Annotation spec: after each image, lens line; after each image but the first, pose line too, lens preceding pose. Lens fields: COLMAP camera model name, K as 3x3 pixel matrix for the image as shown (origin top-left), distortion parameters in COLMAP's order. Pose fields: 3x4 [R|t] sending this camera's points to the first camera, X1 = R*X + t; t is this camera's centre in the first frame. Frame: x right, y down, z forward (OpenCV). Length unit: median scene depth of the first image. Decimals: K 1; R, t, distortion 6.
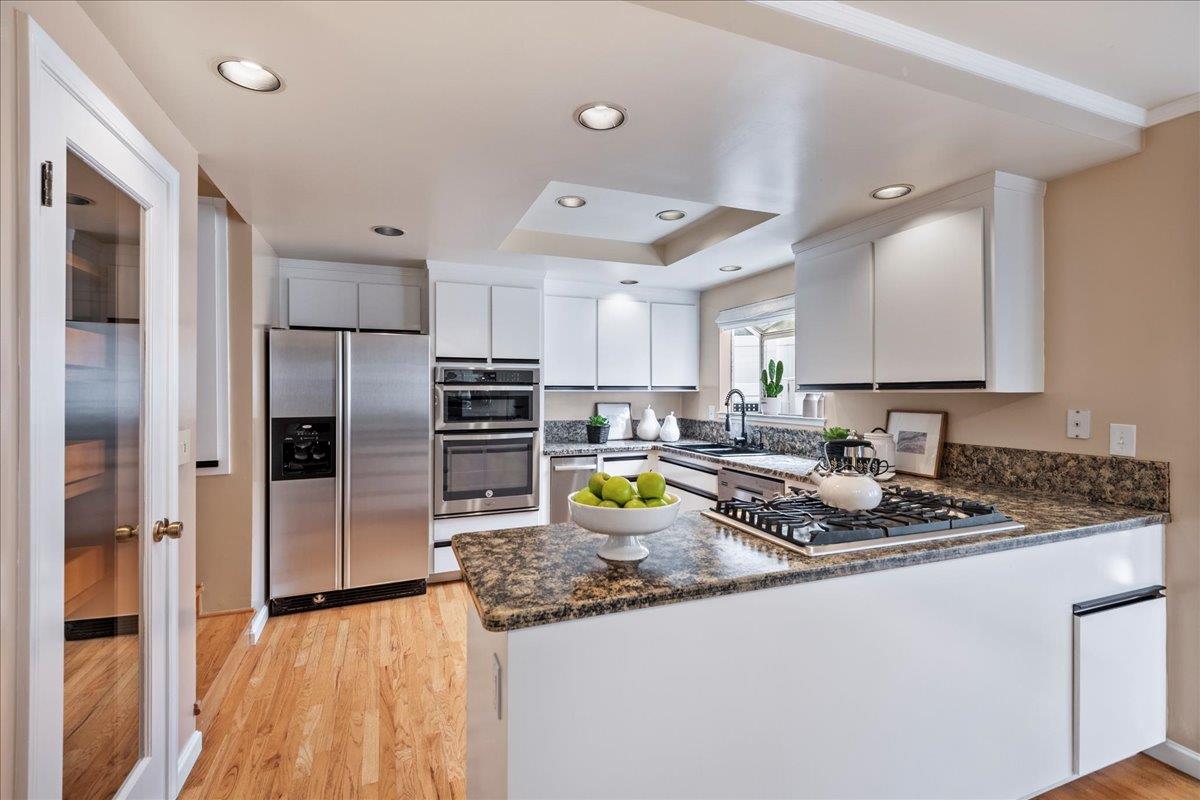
lens RADIAL K [[540.0, 0, 604.9], [0, 540.0, 394.4], [0, 0, 1]] dist [0.021493, -0.012185]
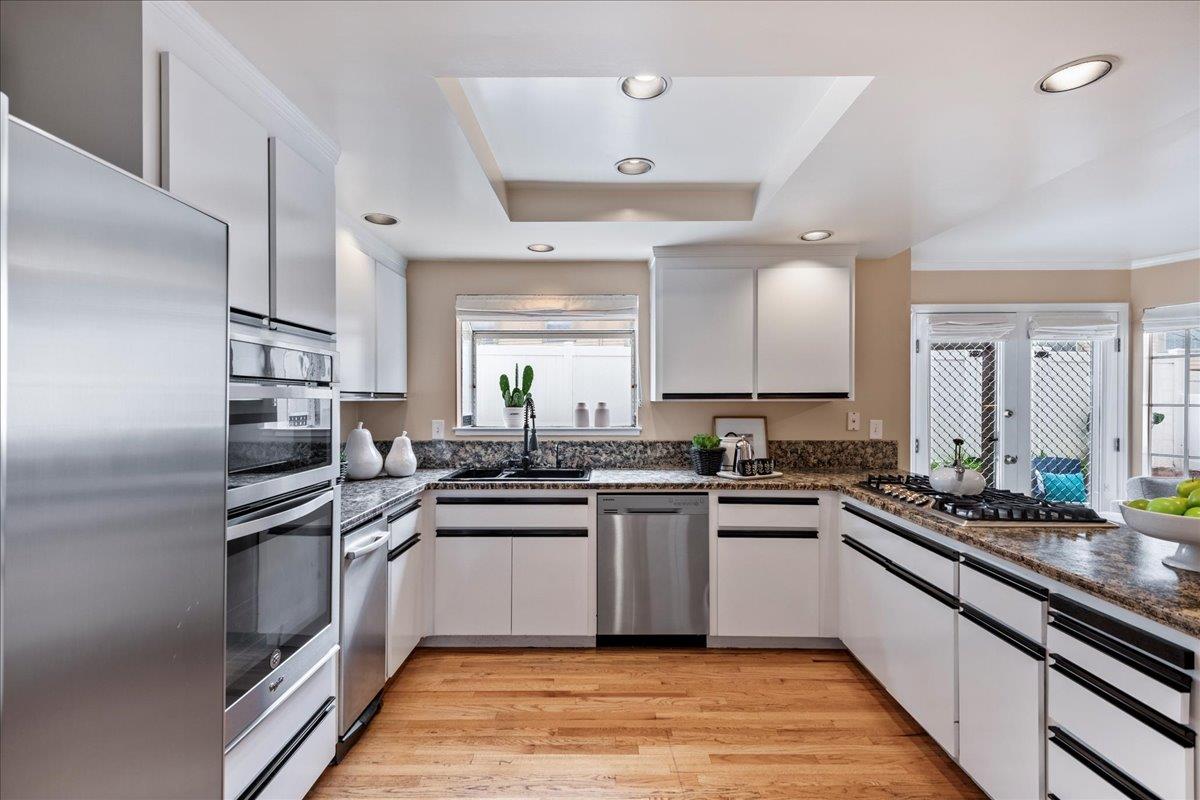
lens RADIAL K [[540.0, 0, 604.9], [0, 540.0, 394.4], [0, 0, 1]] dist [0.021493, -0.012185]
pose [[0.375195, 0.008828, 0.926904, -0.690995], [0.004836, 0.999922, -0.011481, -0.007176], [-0.926933, 0.008790, 0.375123, 0.867469]]
